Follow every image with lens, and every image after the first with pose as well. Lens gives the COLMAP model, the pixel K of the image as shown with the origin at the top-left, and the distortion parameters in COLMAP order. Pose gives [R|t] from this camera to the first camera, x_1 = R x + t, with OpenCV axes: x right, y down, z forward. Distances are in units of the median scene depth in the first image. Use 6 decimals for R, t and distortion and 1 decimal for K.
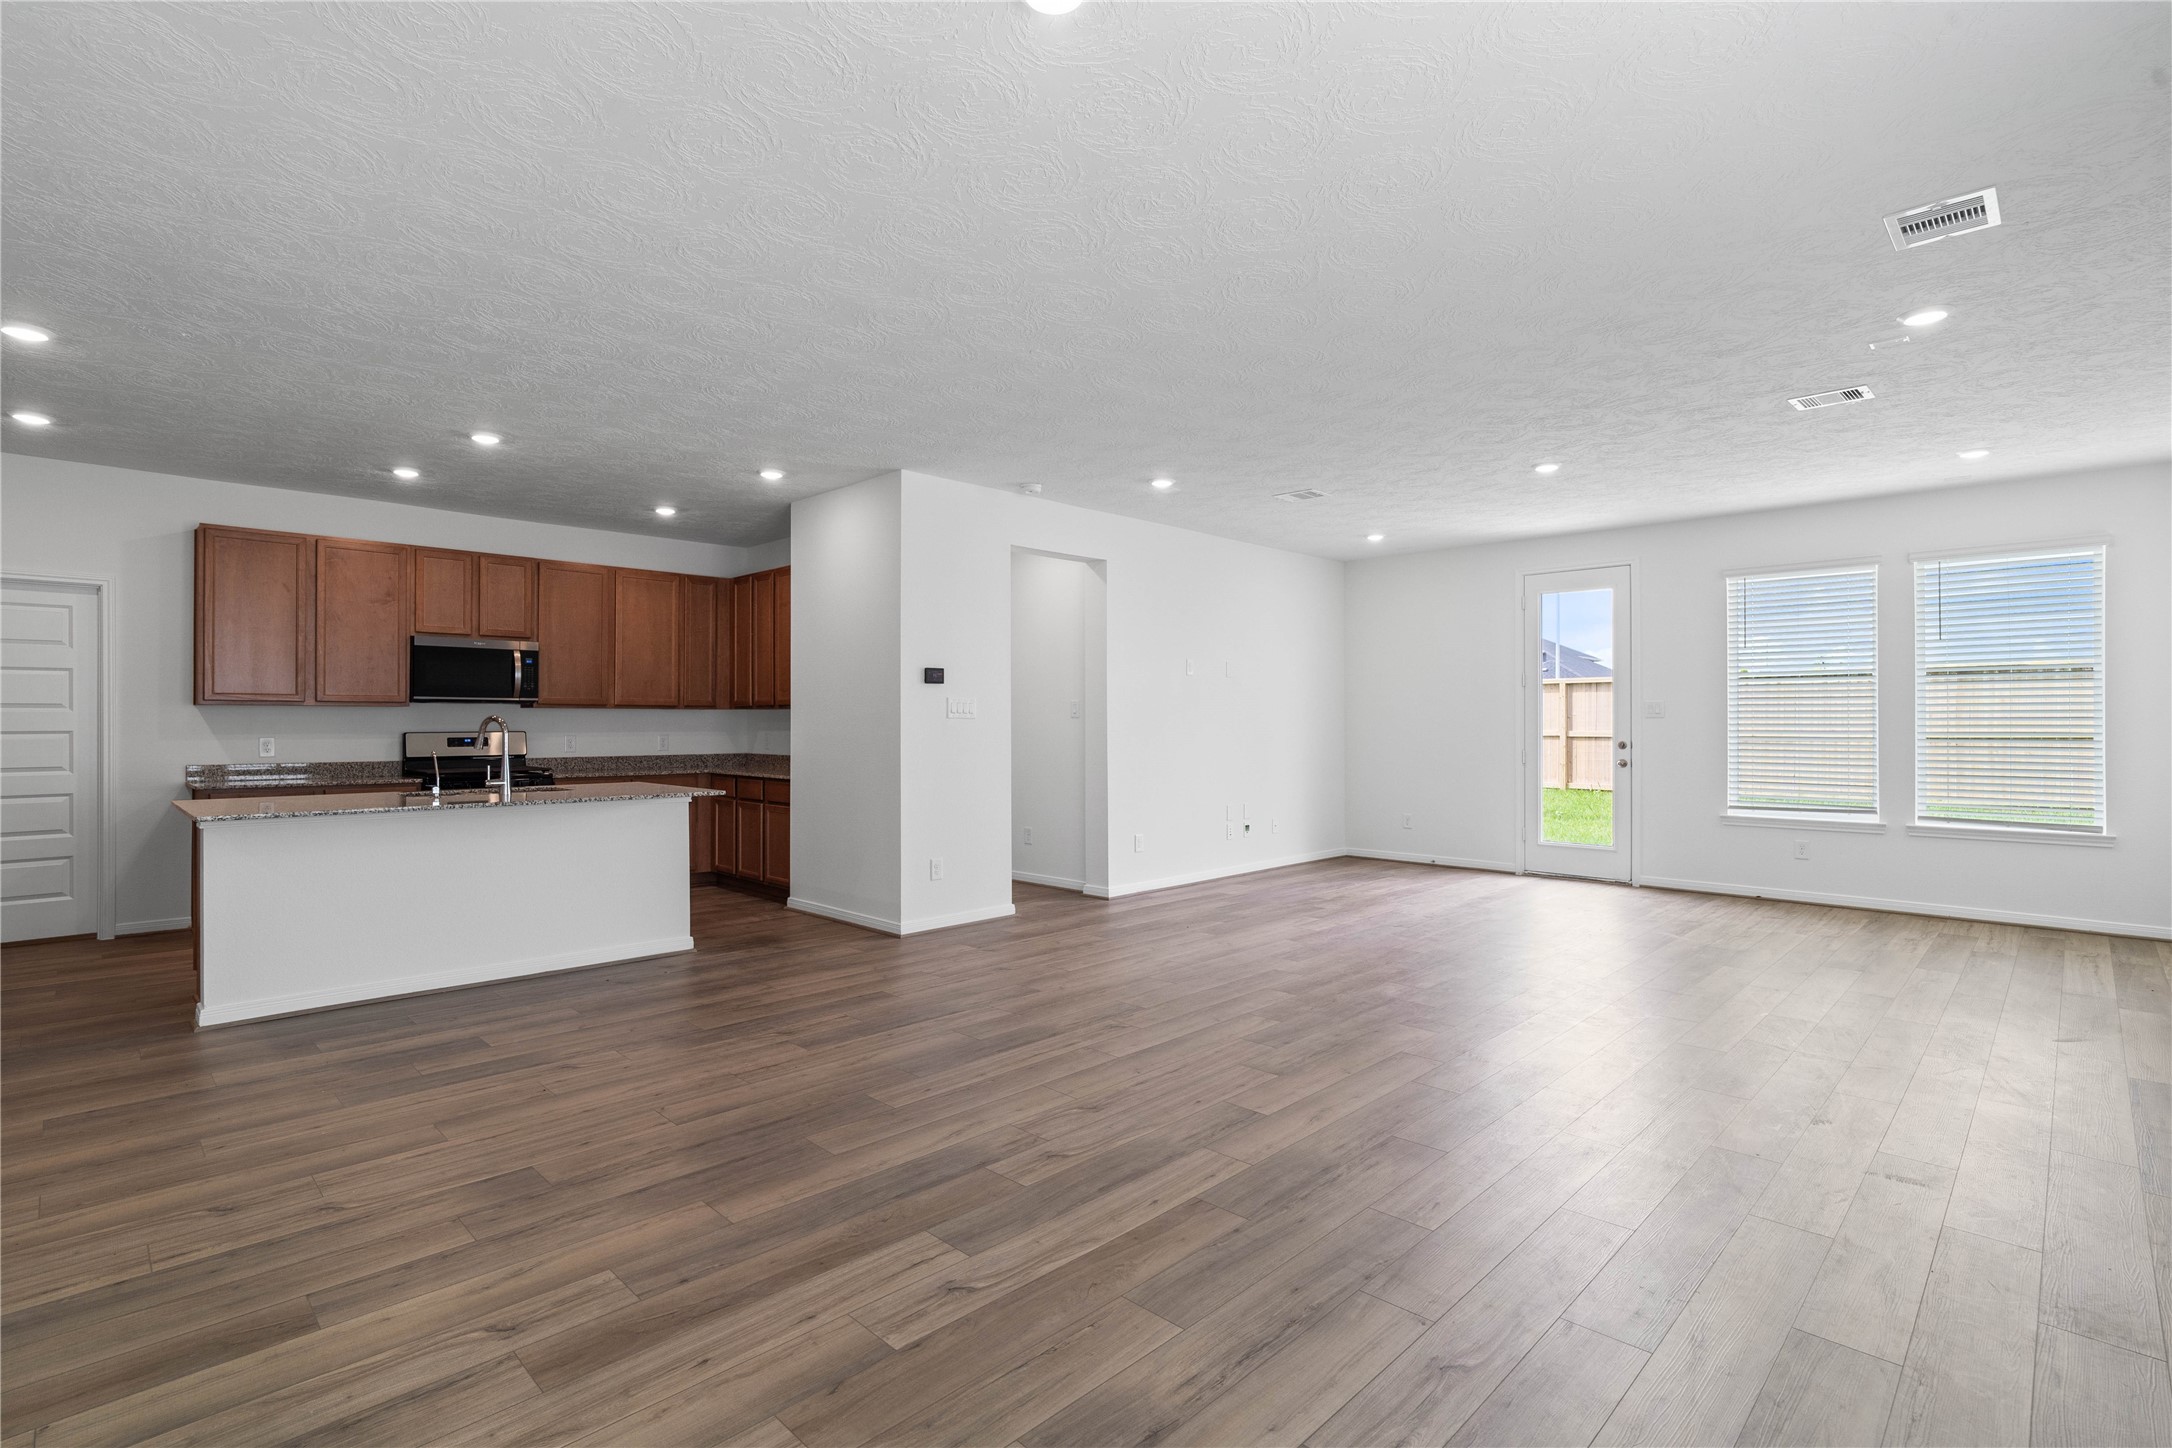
lens RADIAL K [[1019.8, 0, 1077.0], [0, 1019.8, 714.5], [0, 0, 1]] dist [-0.016148, 0.006308]
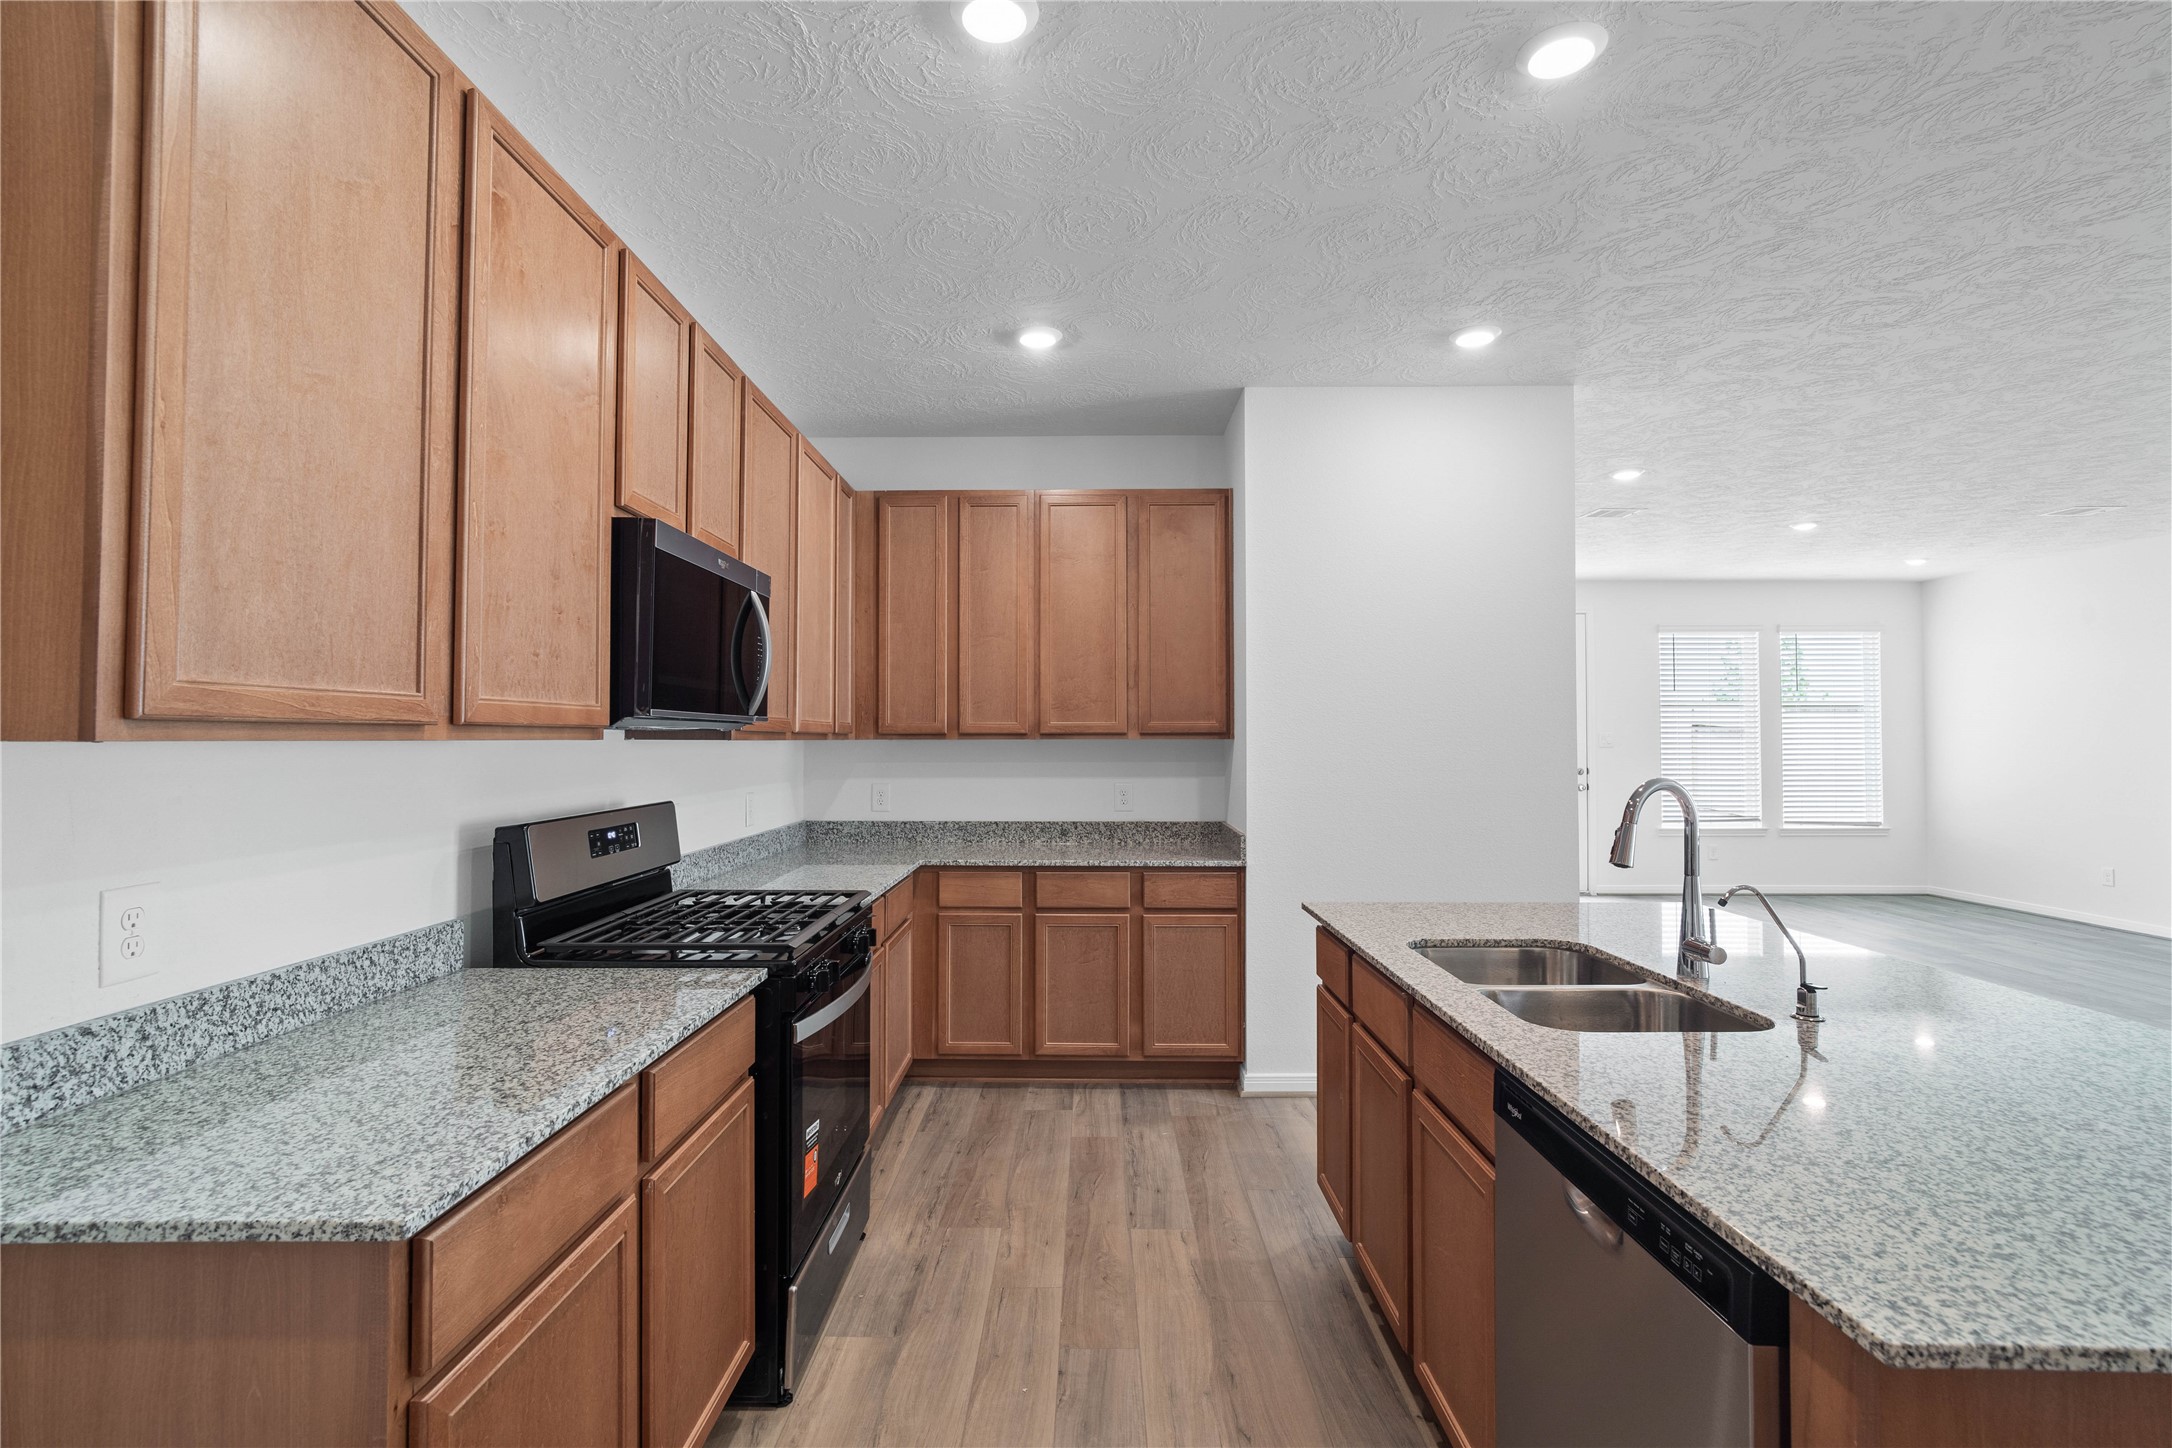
lens RADIAL K [[1019.8, 0, 1069.9], [0, 1019.8, 705.2], [0, 0, 1]] dist [-0.016148, 0.006308]
pose [[0.718943, 0.023406, 0.694675, -0.792965], [-0.004568, 0.999570, -0.028951, -0.010221], [-0.695054, 0.017641, 0.718741, 0.691787]]
